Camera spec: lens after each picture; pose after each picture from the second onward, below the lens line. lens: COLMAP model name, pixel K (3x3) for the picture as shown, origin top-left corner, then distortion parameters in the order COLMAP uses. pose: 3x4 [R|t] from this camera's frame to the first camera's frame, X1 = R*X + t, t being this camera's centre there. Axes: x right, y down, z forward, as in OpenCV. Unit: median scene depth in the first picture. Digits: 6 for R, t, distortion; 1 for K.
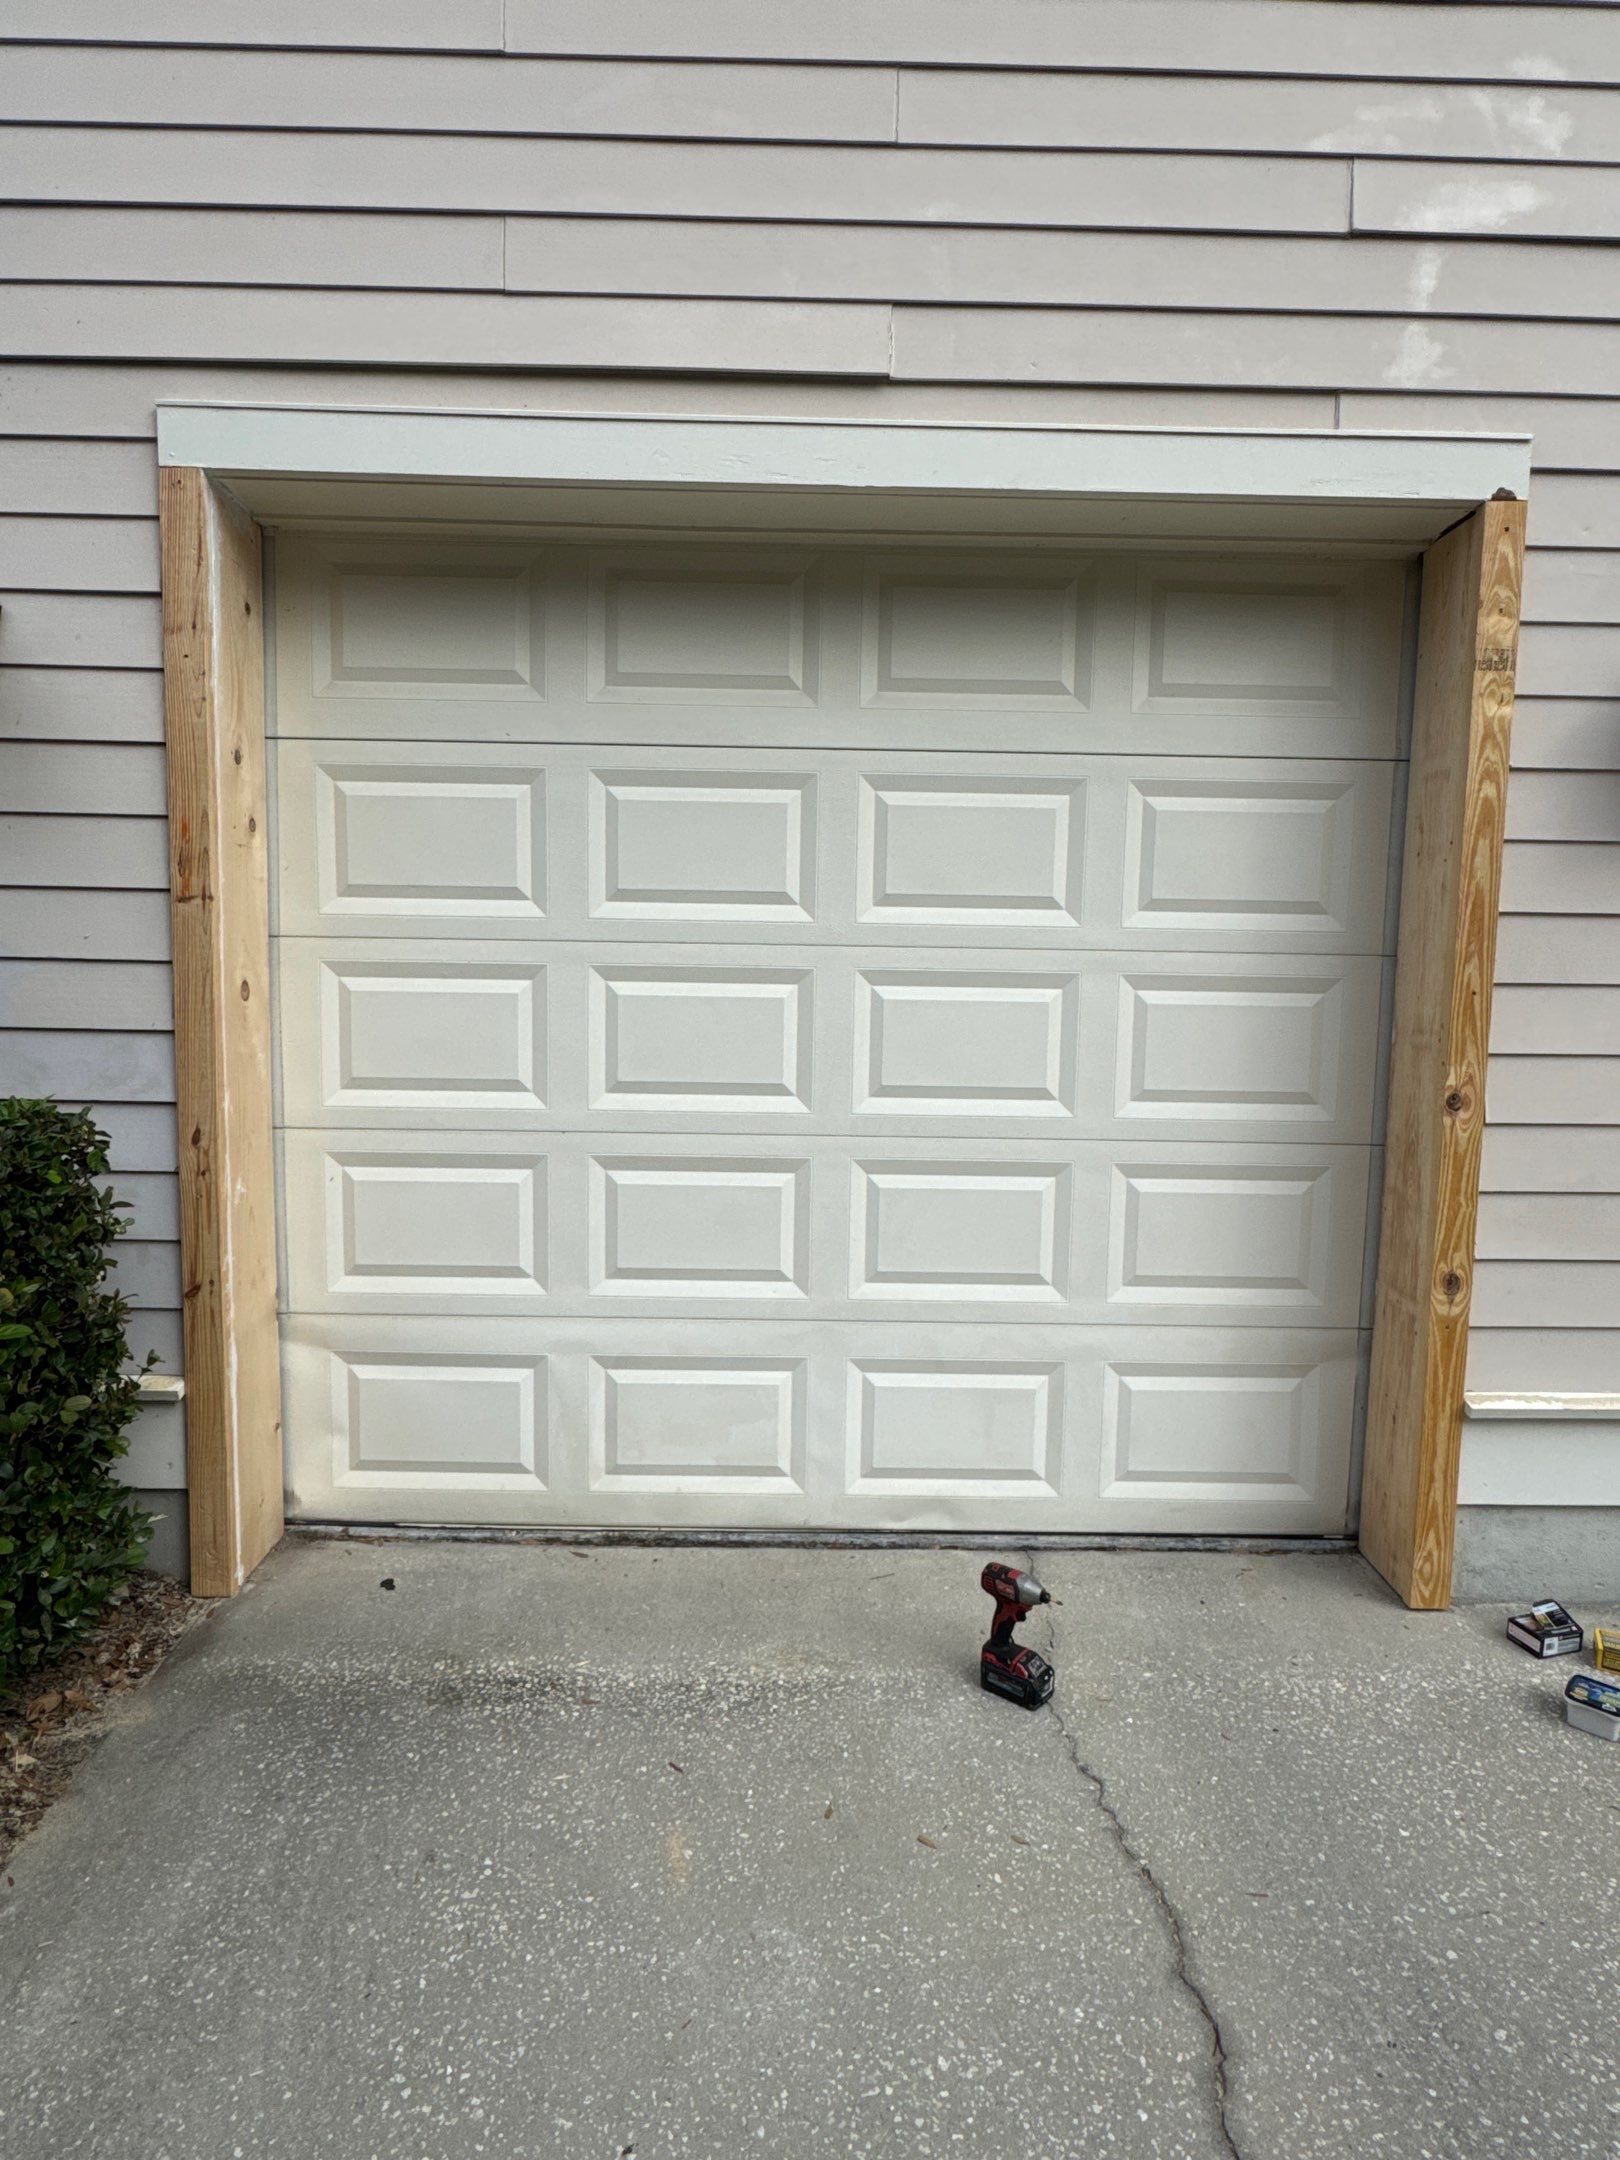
lens RADIAL K [[1515.8, 0, 839.2], [0, 1515.8, 1083.5], [0, 0, 1]] dist [0.039200, -0.031812]
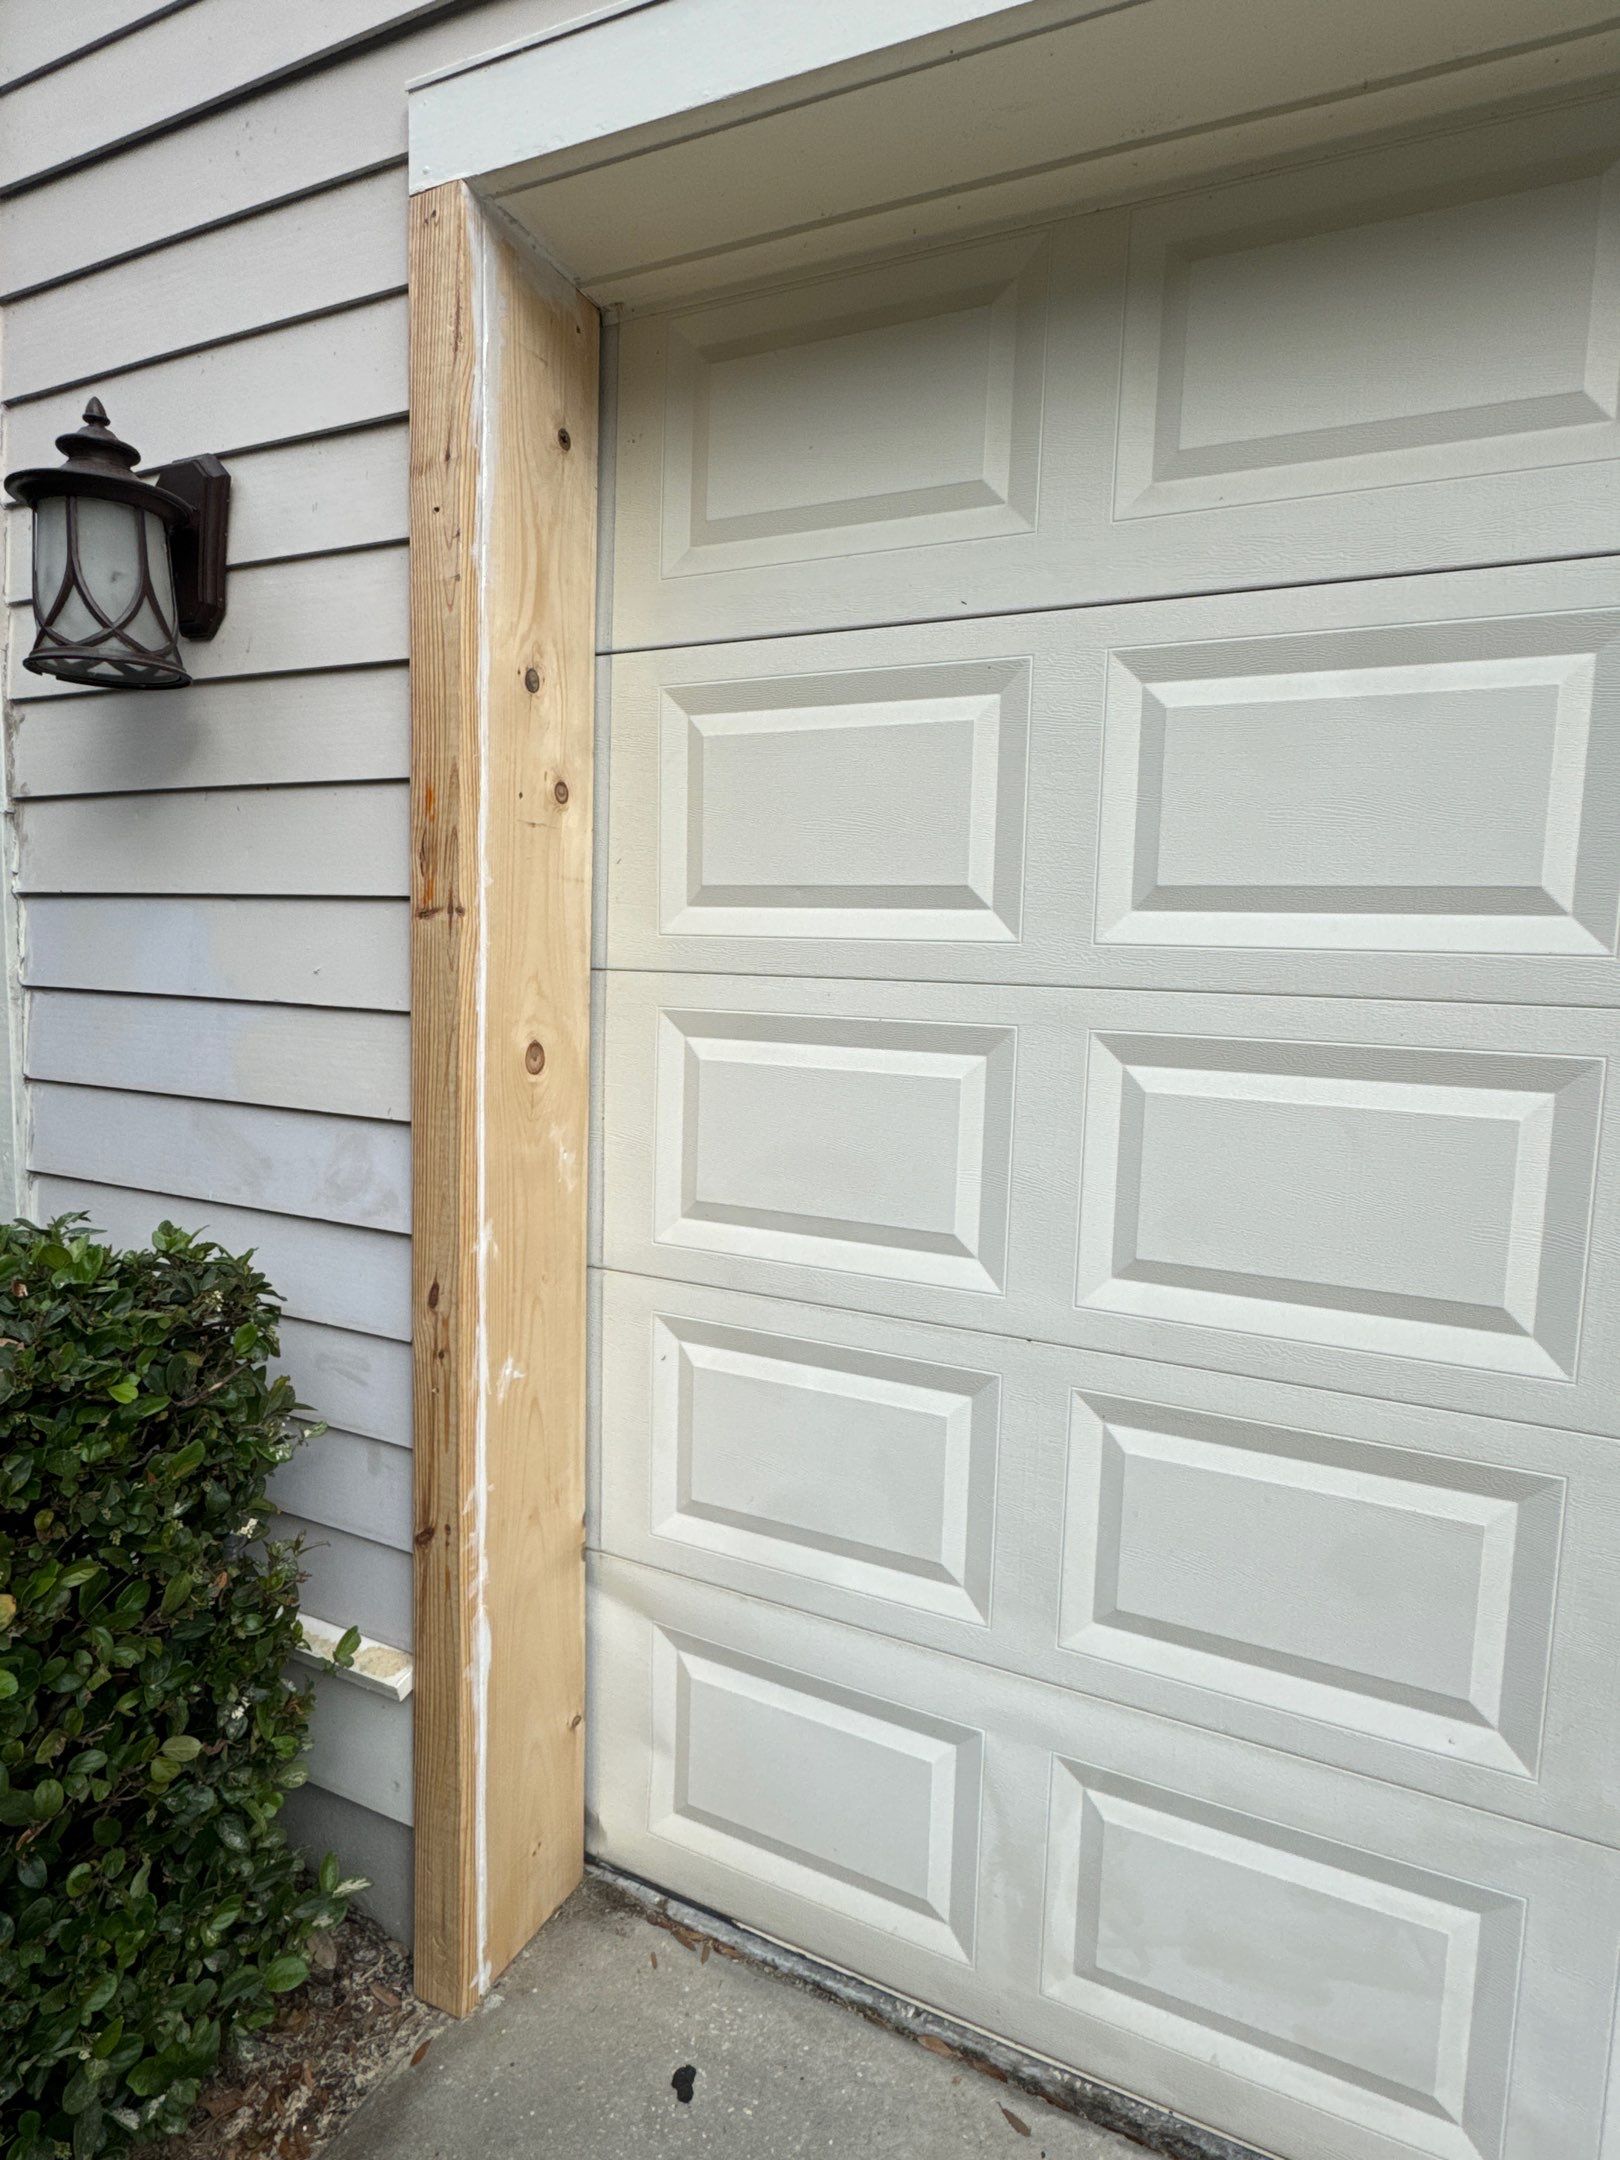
lens RADIAL K [[1196.6, 0, 802.8], [0, 1196.6, 1074.5], [0, 0, 1]] dist [-0.004527, -0.000138]
pose [[0.893037, 0.056252, -0.446453, -0.069375], [-0.047318, 0.998394, 0.031147, -0.072116], [0.447488, -0.006690, 0.894265, 0.589209]]
